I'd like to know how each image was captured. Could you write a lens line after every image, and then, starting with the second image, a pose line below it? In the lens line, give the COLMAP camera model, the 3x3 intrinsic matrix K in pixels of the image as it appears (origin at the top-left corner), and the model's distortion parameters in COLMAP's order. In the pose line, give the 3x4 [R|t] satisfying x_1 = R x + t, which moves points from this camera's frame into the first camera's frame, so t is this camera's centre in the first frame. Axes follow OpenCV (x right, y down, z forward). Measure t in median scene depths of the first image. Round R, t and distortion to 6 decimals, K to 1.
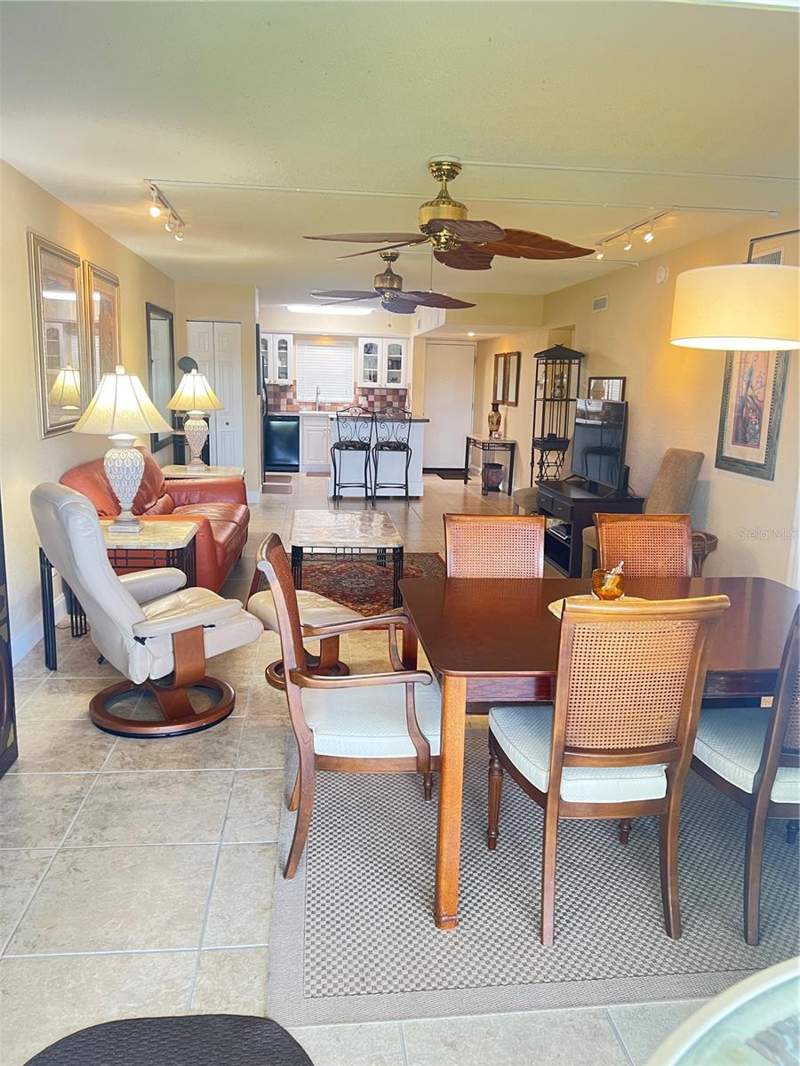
lens RADIAL K [[813.7, 0, 400.0], [0, 813.7, 533.0], [0, 0, 1]] dist [0.090030, -0.183984]
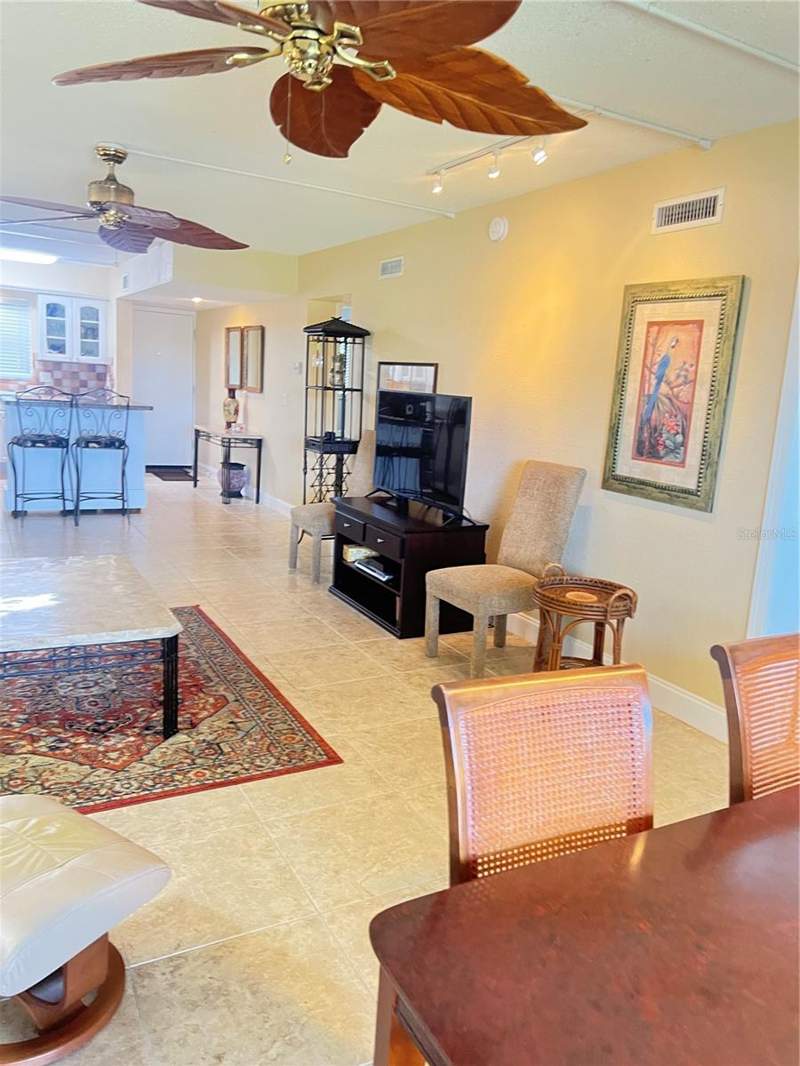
lens RADIAL K [[803.8, 0, 416.8], [0, 803.8, 531.2], [0, 0, 1]] dist [0.087666, -0.169803]
pose [[0.921604, -0.037540, 0.386312, -0.032904], [0.030165, 0.999229, 0.025137, -0.036073], [-0.386958, -0.011513, 0.922026, 0.214754]]
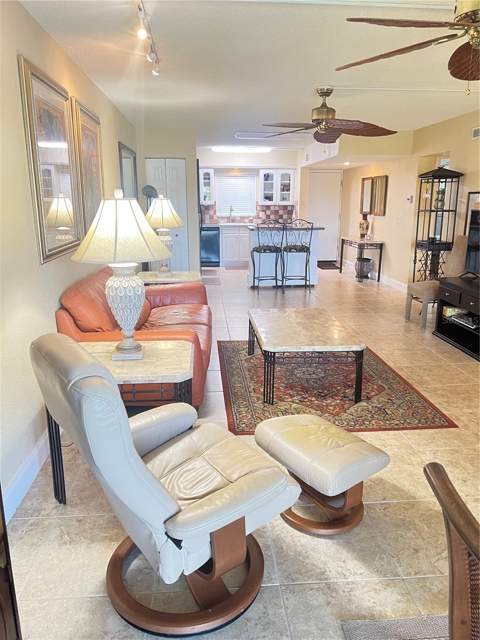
lens RADIAL K [[488.5, 0, 240.0], [0, 488.5, 320.0], [0, 0, 1]] dist [0.090030, -0.183984]
pose [[0.999198, -0.019024, -0.035244, -0.076368], [0.020903, 0.998336, 0.053745, -0.033646], [0.034162, -0.054438, 0.997933, 0.177799]]
